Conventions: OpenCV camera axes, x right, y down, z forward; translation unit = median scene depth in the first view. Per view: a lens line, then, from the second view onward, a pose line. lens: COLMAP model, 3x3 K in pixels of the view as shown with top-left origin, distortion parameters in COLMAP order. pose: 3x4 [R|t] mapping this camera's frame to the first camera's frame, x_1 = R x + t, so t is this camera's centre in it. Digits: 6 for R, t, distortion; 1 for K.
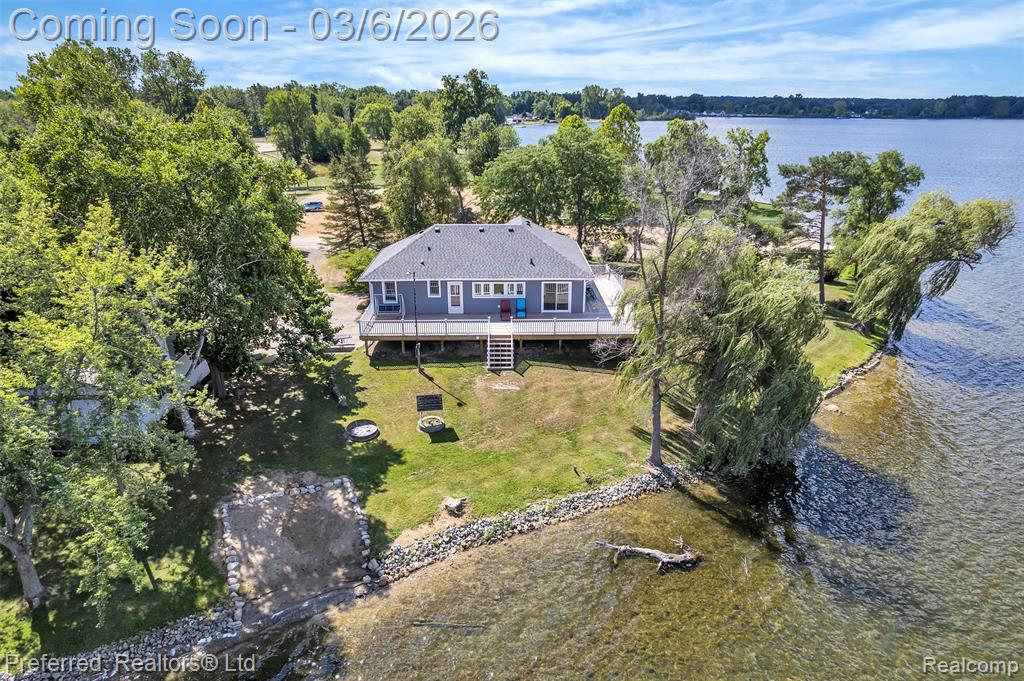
lens RADIAL K [[643.5, 0, 512.0], [0, 643.5, 340.5], [0, 0, 1]] dist [-0.030635, -0.001419]
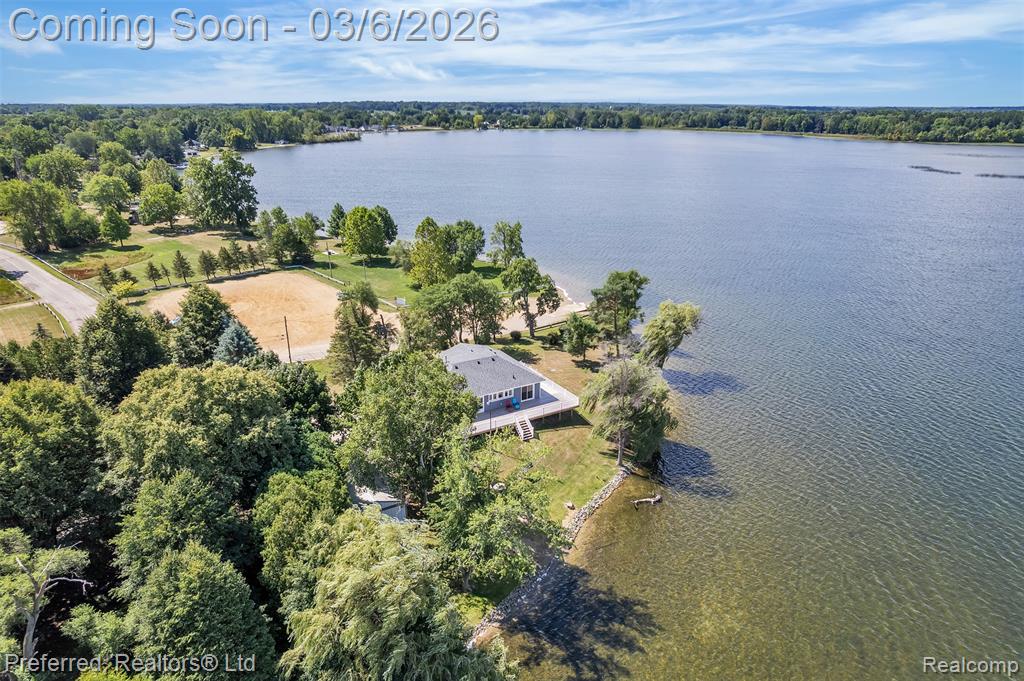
lens RADIAL K [[643.5, 0, 512.0], [0, 643.5, 340.5], [0, 0, 1]] dist [-0.030635, -0.001419]
pose [[0.866091, -0.167244, 0.471079, -1.172984], [0.166787, 0.985052, 0.043073, -0.433767], [-0.471240, 0.041265, 0.881039, -0.898116]]
